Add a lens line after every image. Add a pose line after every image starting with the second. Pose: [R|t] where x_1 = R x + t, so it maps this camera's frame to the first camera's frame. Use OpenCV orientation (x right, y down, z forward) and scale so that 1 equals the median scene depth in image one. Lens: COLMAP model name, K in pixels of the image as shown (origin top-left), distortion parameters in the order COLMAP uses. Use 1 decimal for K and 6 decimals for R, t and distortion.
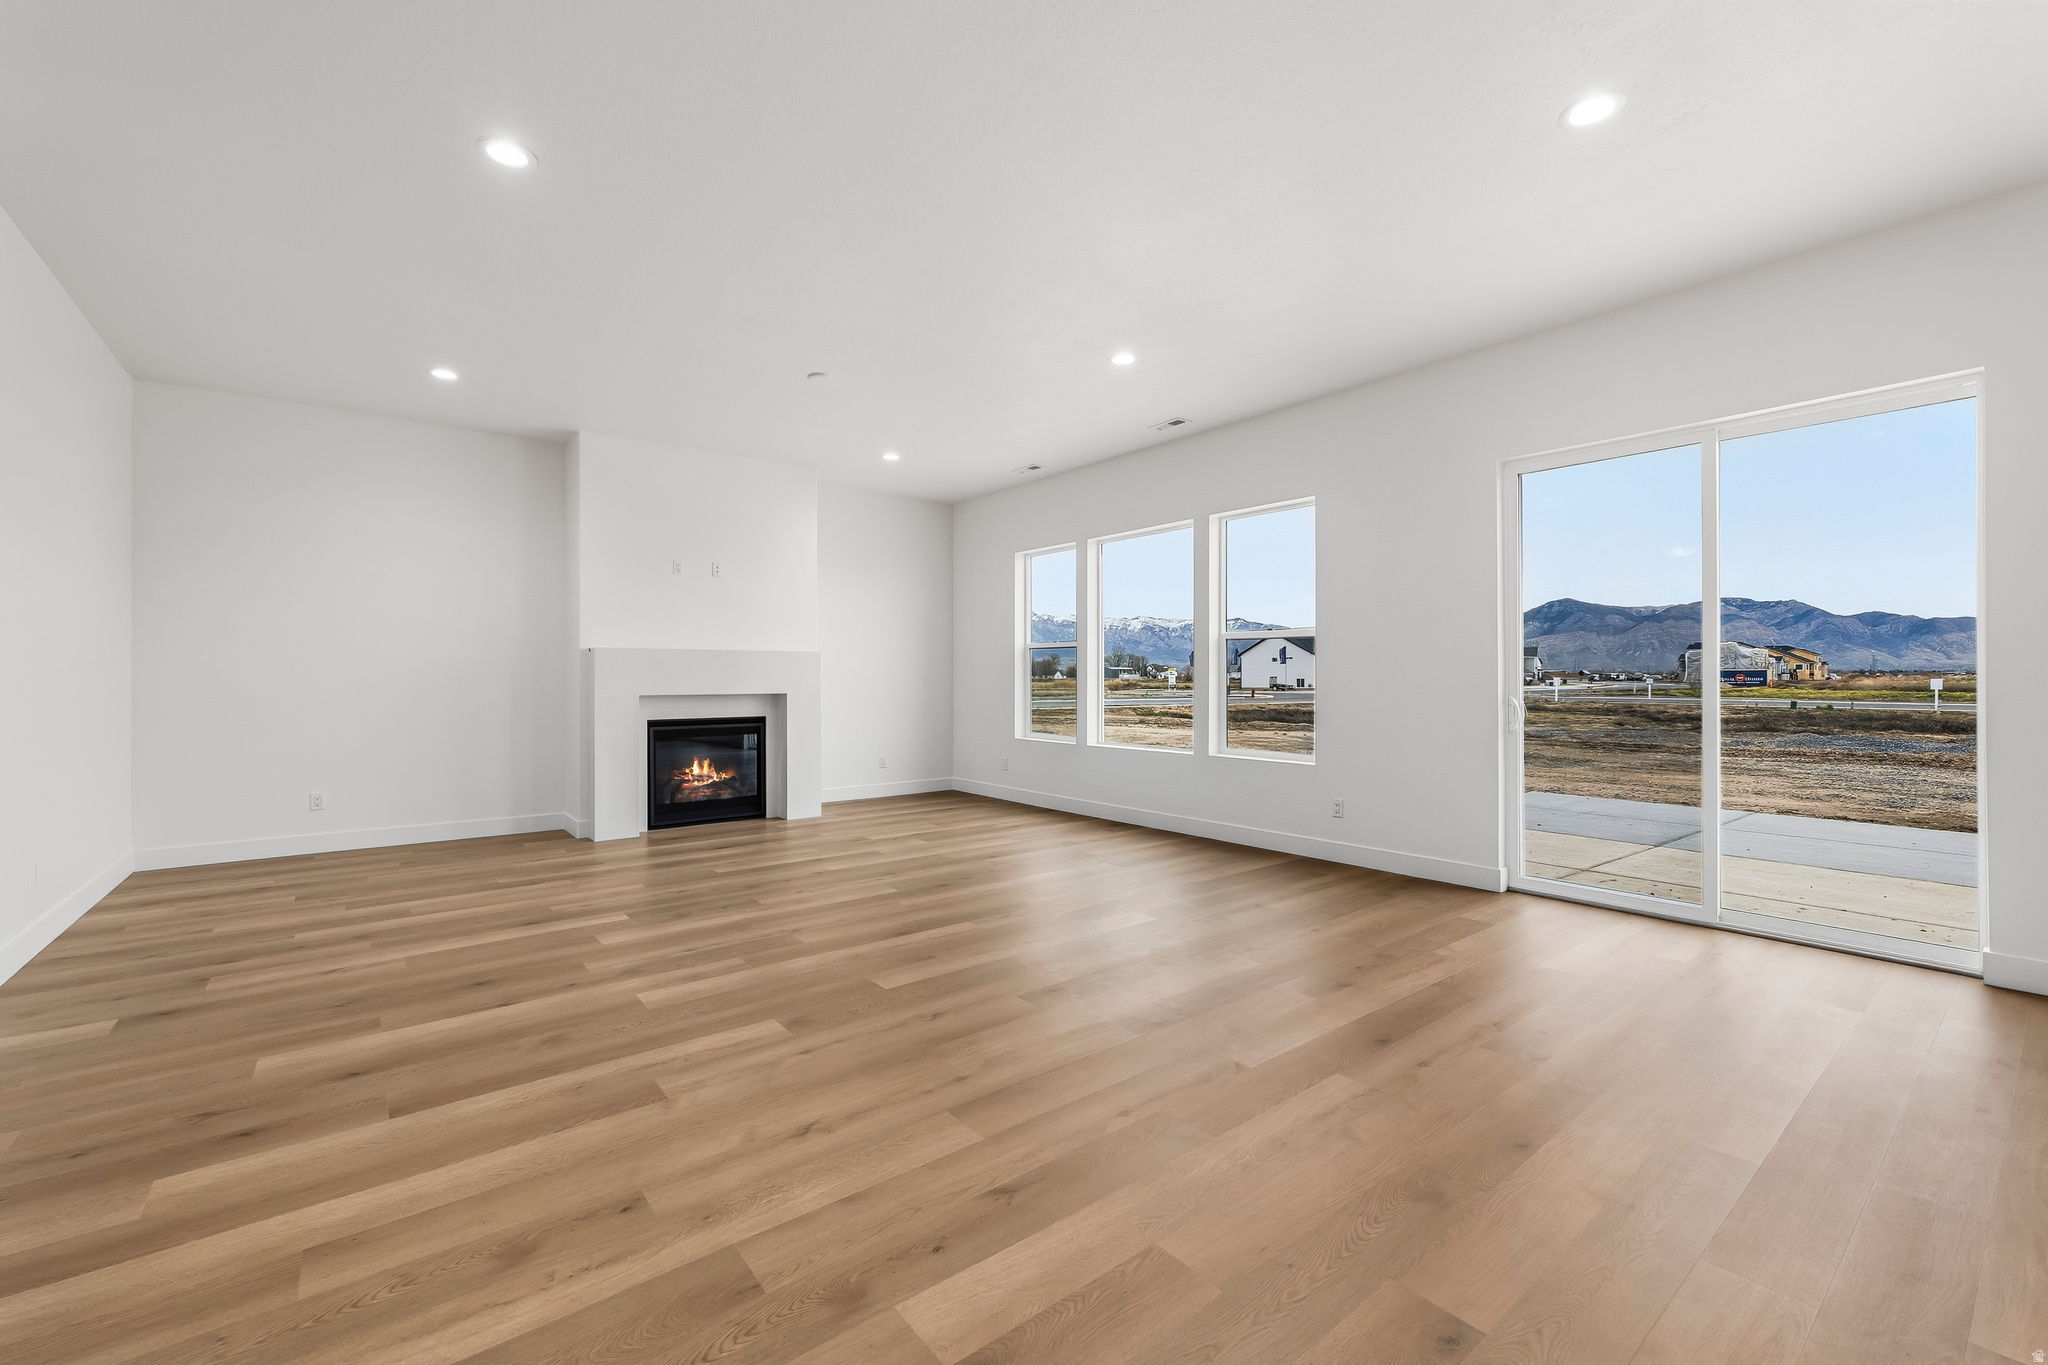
lens RADIAL K [[834.8, 0, 1014.2], [0, 834.8, 674.0], [0, 0, 1]] dist [-0.001398, 0.000189]
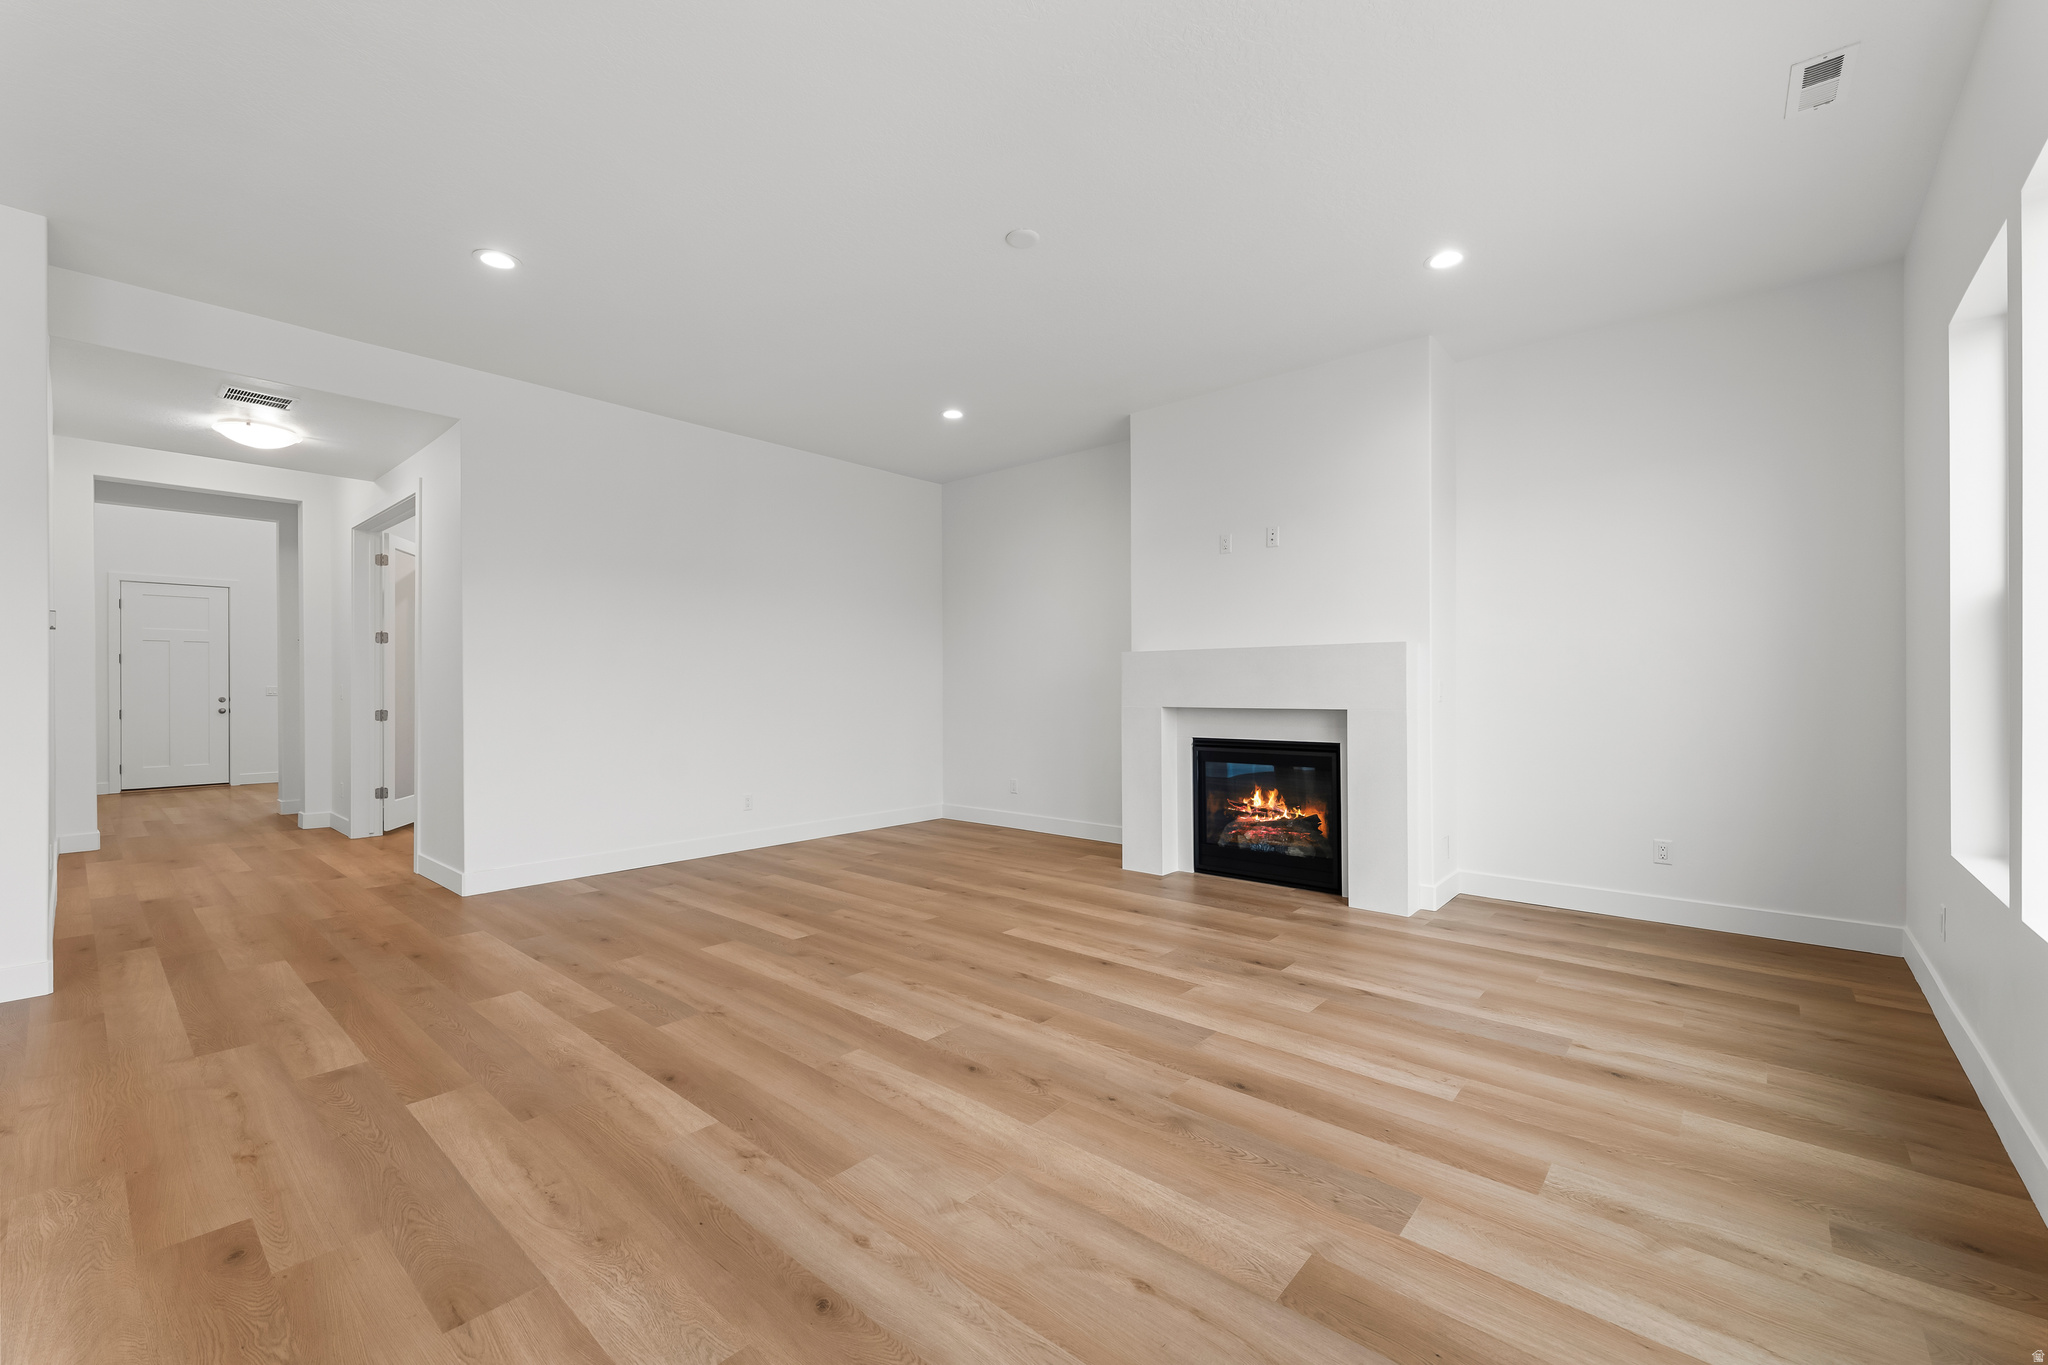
lens RADIAL K [[834.8, 0, 1029.9], [0, 834.8, 690.3], [0, 0, 1]] dist [-0.001398, 0.000189]
pose [[0.194135, 0.005232, -0.980961, 0.373095], [0.007296, 0.999950, 0.006777, 0.002310], [0.980948, -0.008472, 0.194088, 0.765059]]
